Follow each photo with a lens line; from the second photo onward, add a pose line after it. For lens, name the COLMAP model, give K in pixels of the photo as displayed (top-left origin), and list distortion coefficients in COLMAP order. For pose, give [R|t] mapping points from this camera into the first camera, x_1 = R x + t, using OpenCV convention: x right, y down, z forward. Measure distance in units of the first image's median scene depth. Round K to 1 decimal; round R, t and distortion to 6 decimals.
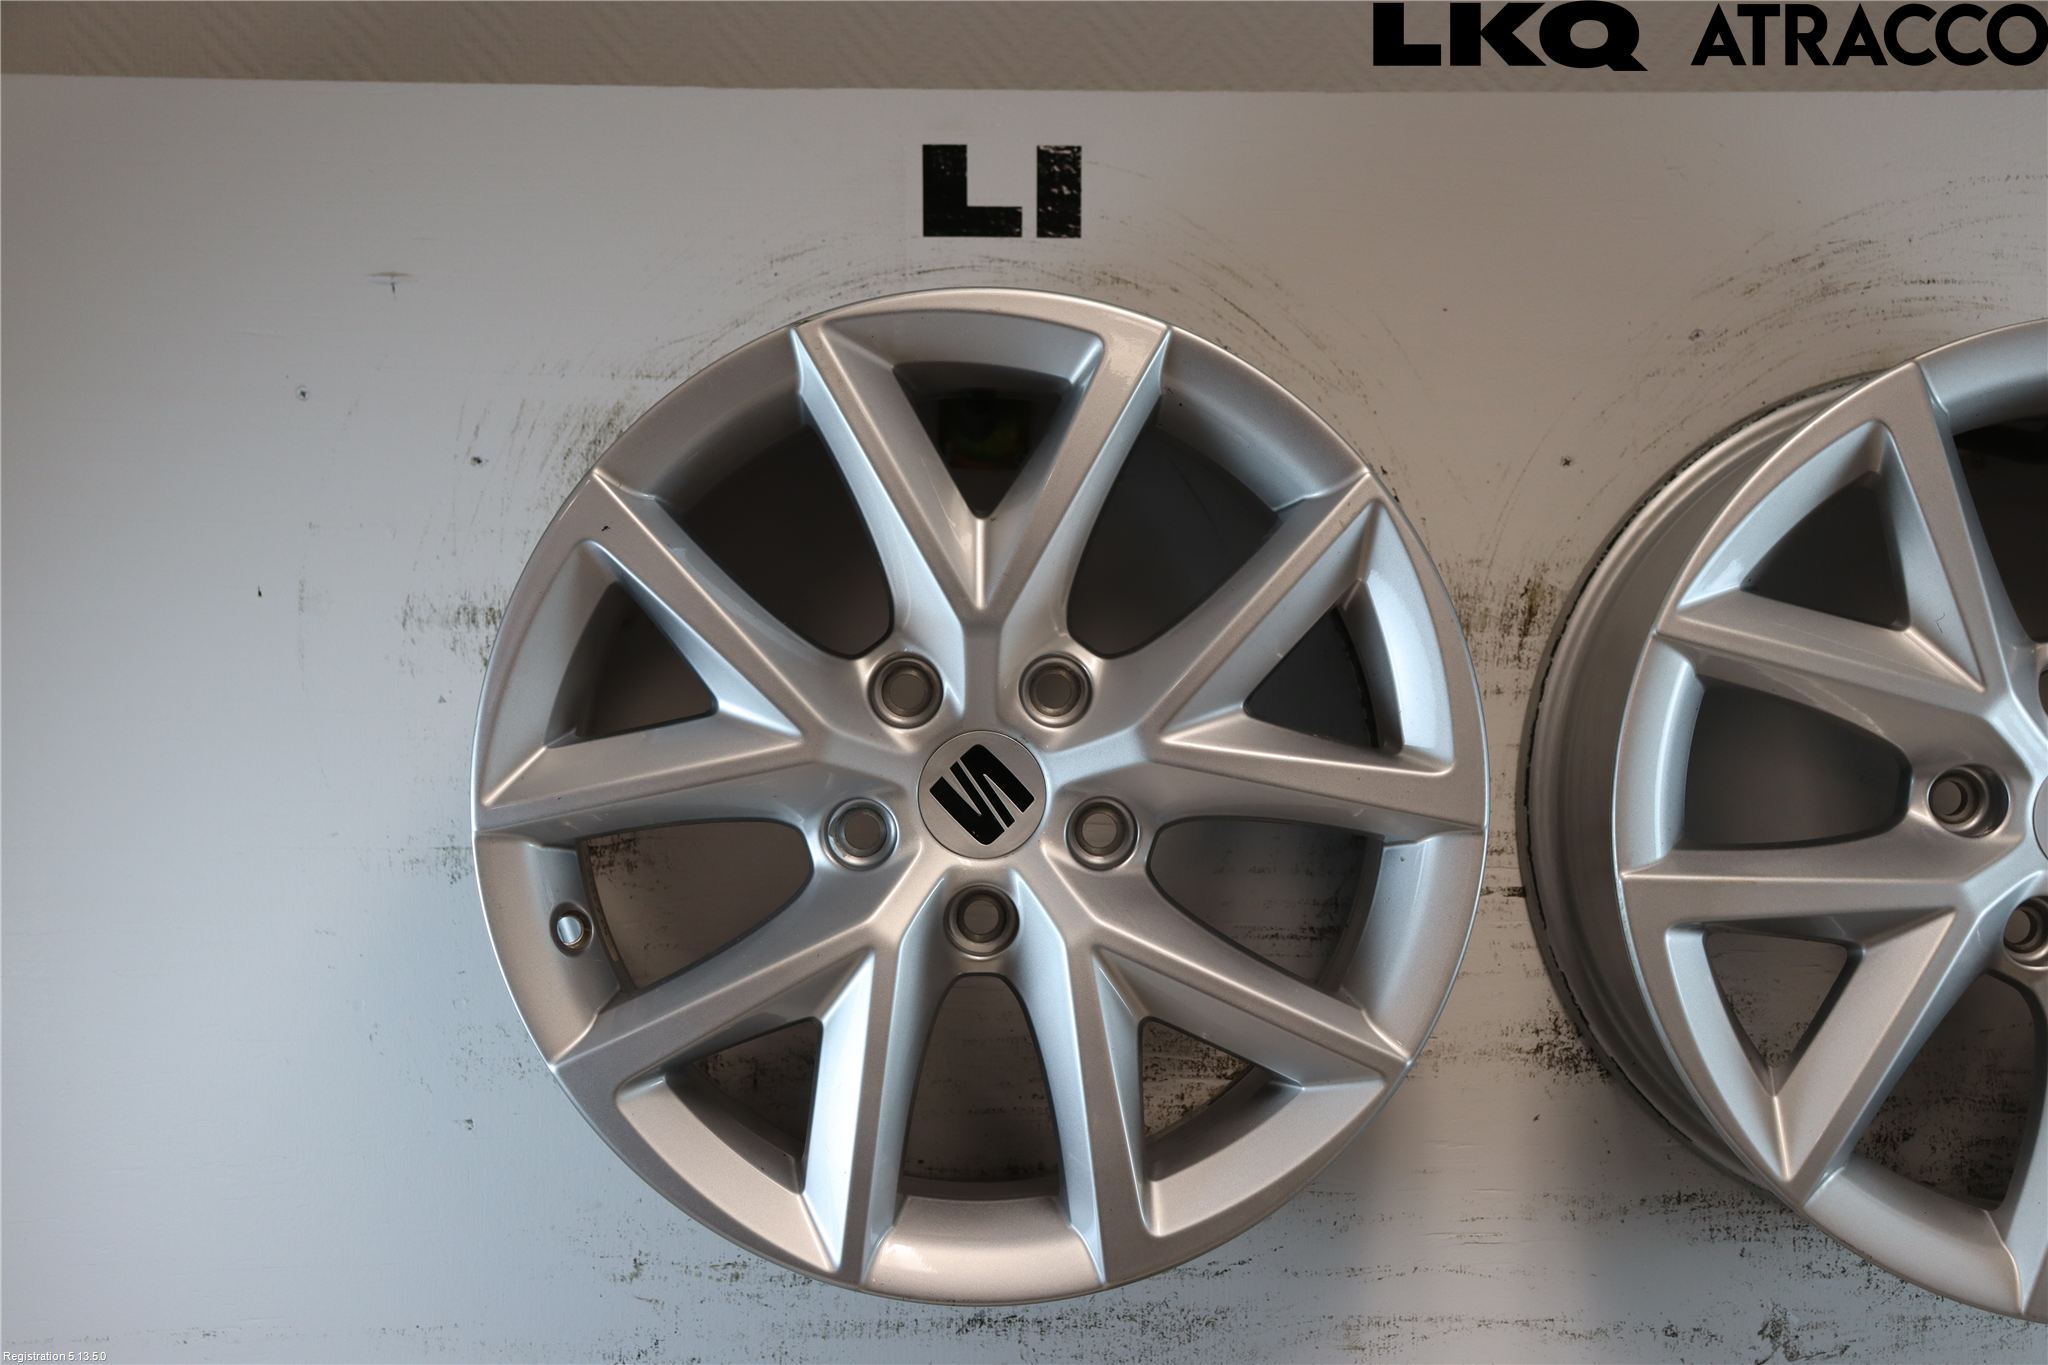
lens RADIAL K [[2968.3, 0, 1026.0], [0, 2968.3, 697.1], [0, 0, 1]] dist [0.021615, 0.407338]
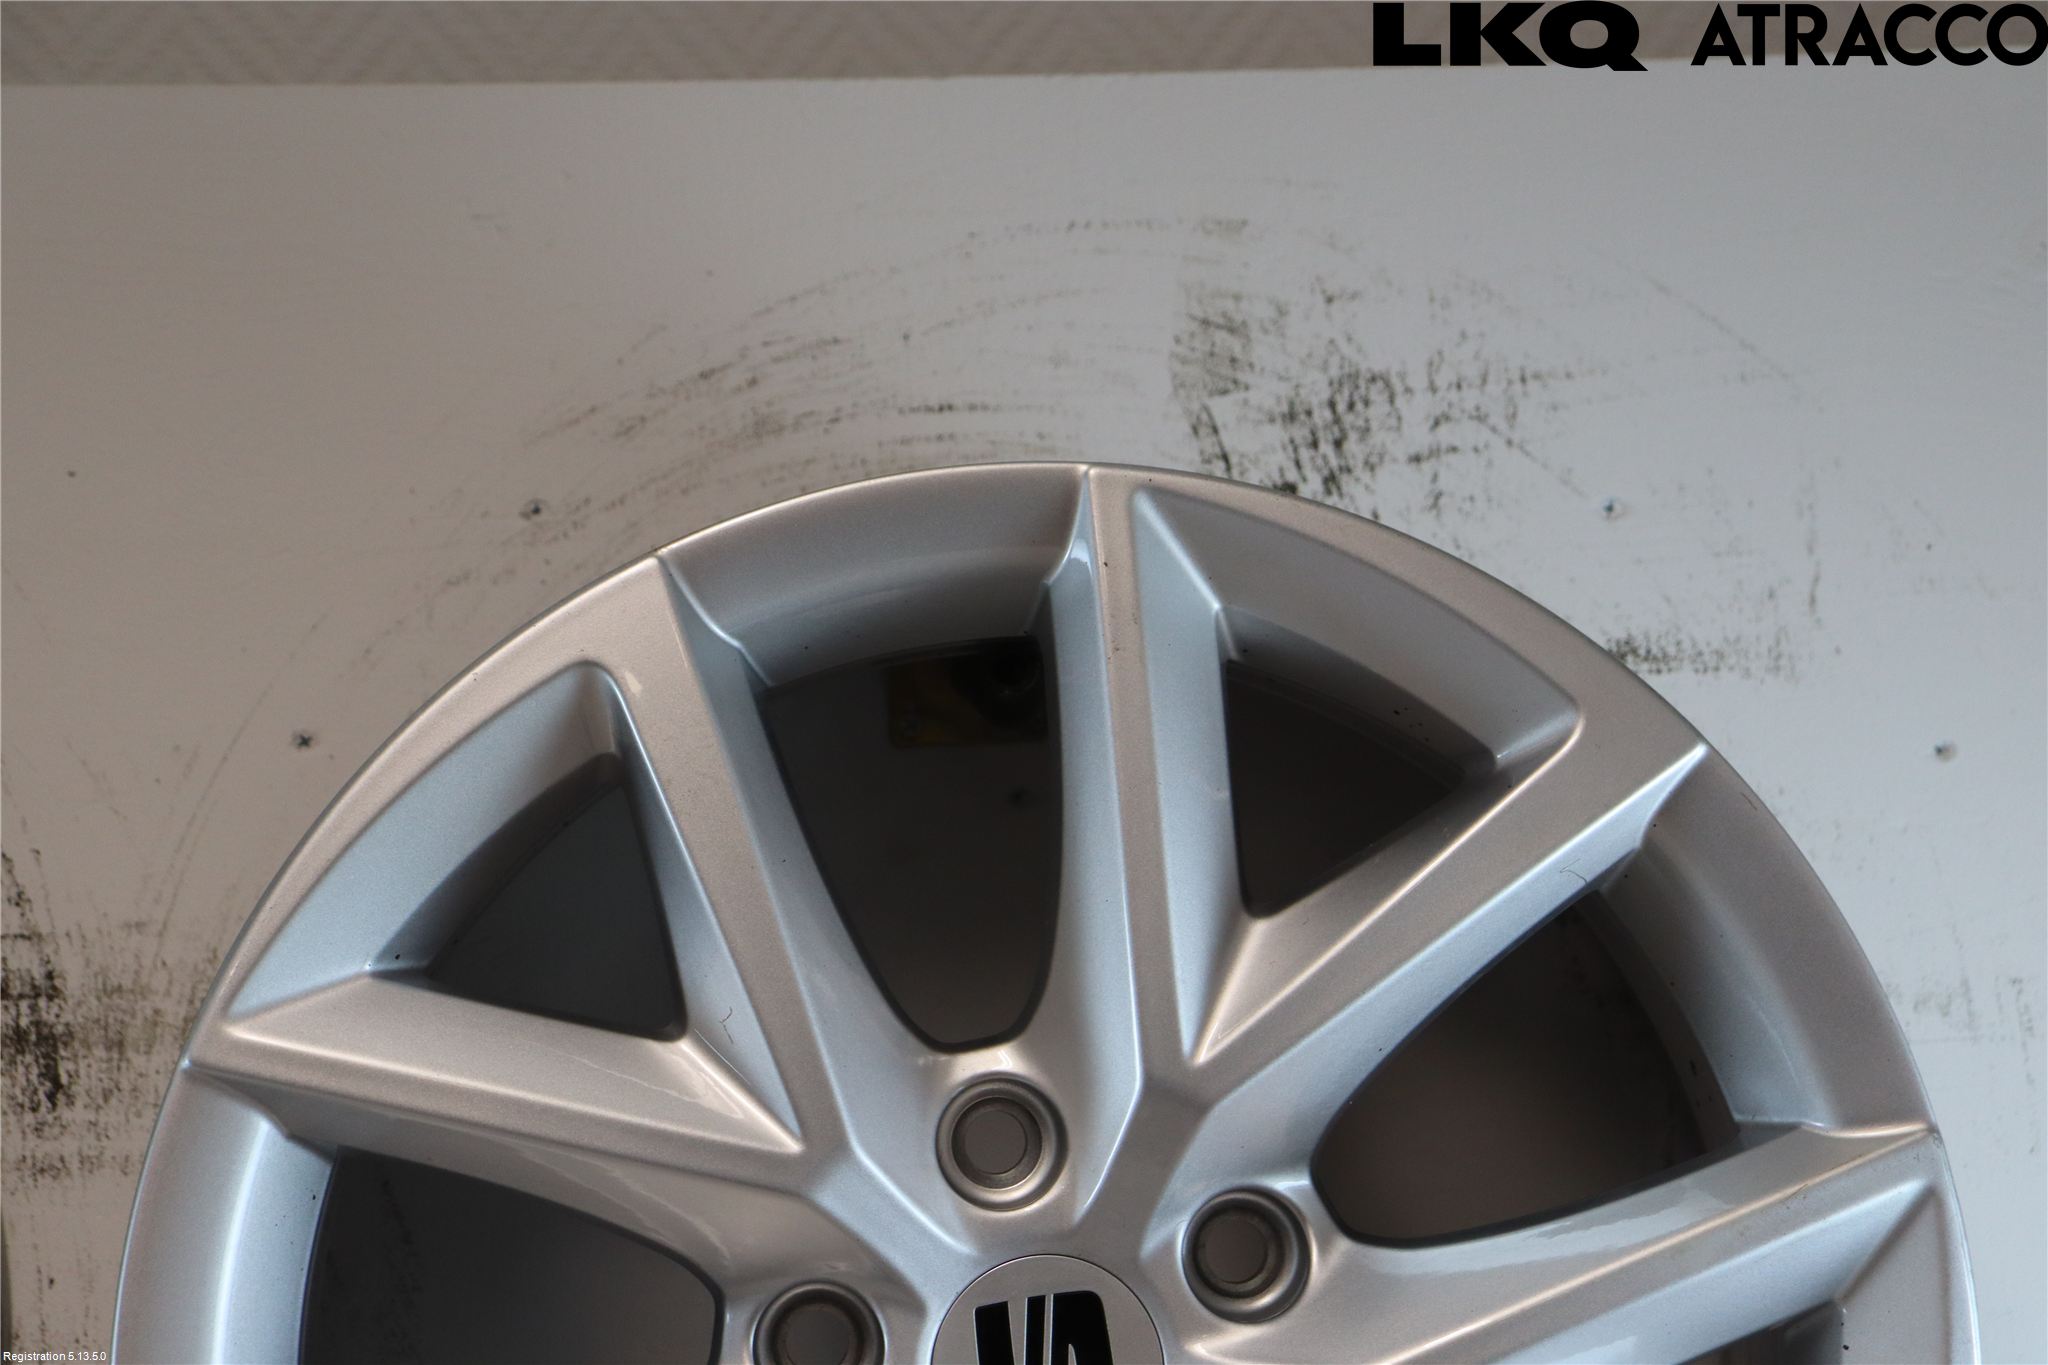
lens RADIAL K [[4816.1, 0, 1024.0], [0, 4816.1, 682.5], [0, 0, 1]] dist [0.348493, 0.809425]
pose [[0.999487, -0.027738, 0.016038, 0.301948], [0.028950, 0.996285, -0.081105, -0.012318], [-0.013729, 0.081528, 0.996576, 0.090929]]
